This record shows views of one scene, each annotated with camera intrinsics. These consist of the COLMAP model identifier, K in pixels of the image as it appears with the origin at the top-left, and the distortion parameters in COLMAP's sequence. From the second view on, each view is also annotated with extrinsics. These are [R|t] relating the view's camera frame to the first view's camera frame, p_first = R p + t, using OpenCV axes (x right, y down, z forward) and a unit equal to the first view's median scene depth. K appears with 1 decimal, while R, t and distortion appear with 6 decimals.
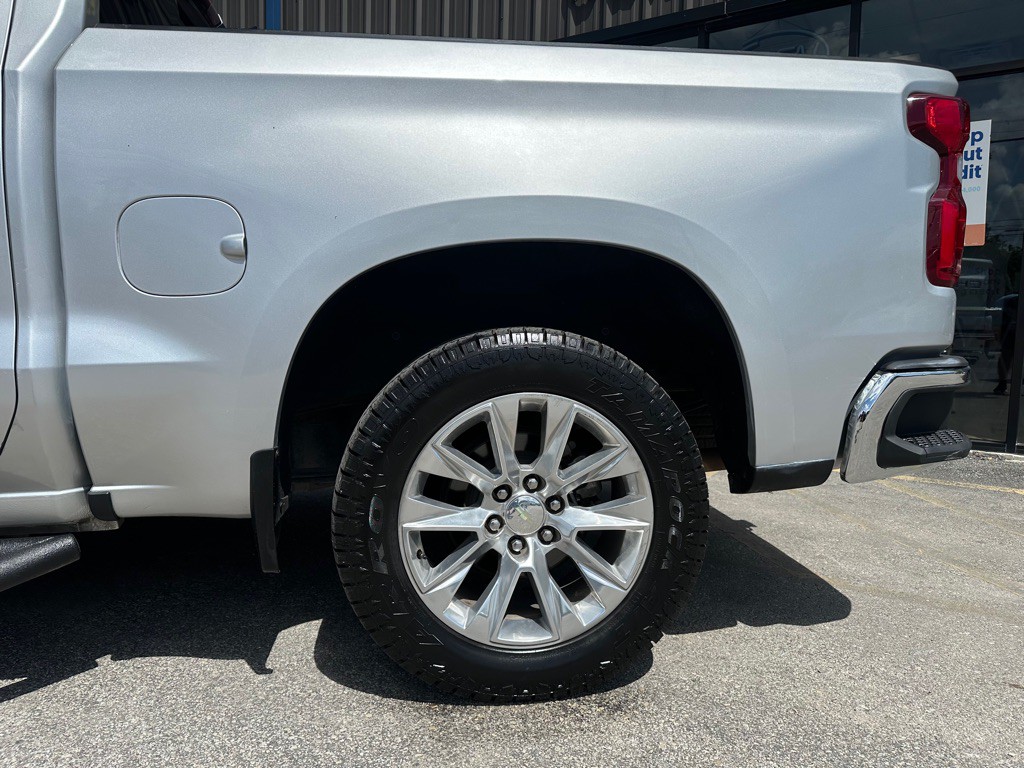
lens RADIAL K [[699.5, 0, 512.0], [0, 699.5, 384.0], [0, 0, 1]] dist [0.152867, -0.237166]
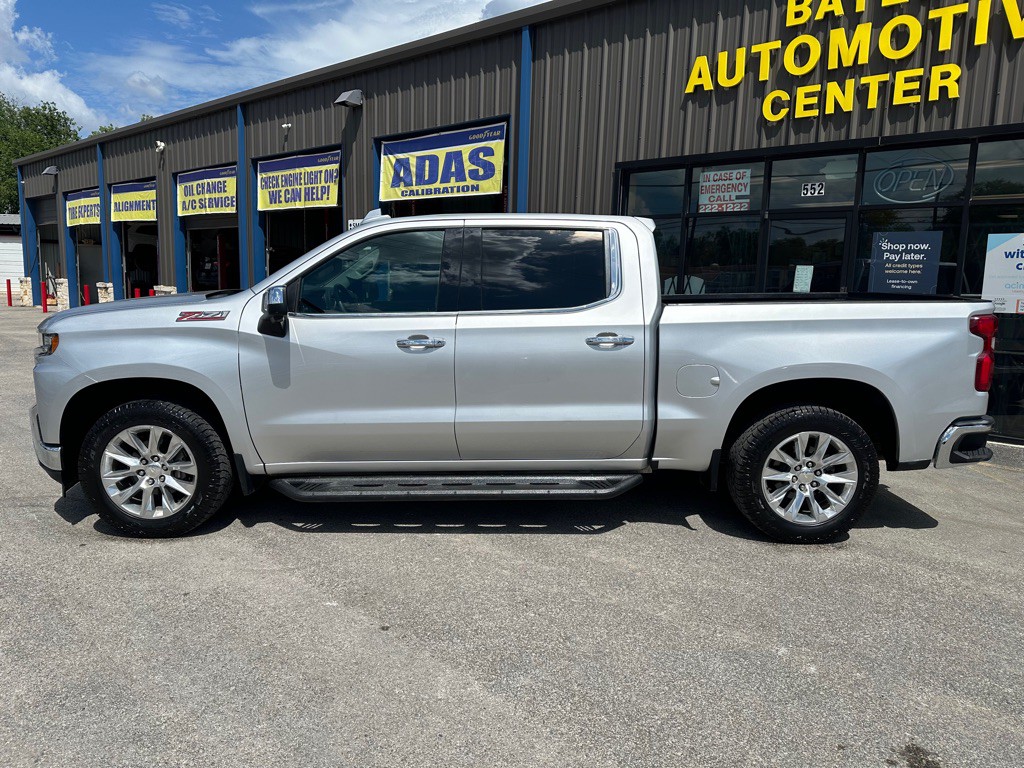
lens RADIAL K [[722.5, 0, 509.3], [0, 722.5, 384.2], [0, 0, 1]] dist [0.039005, -0.047745]
pose [[0.991111, 0.029434, -0.129744, -0.740707], [-0.021832, 0.997982, 0.059626, -0.296220], [0.131237, -0.056263, 0.989753, -1.822790]]
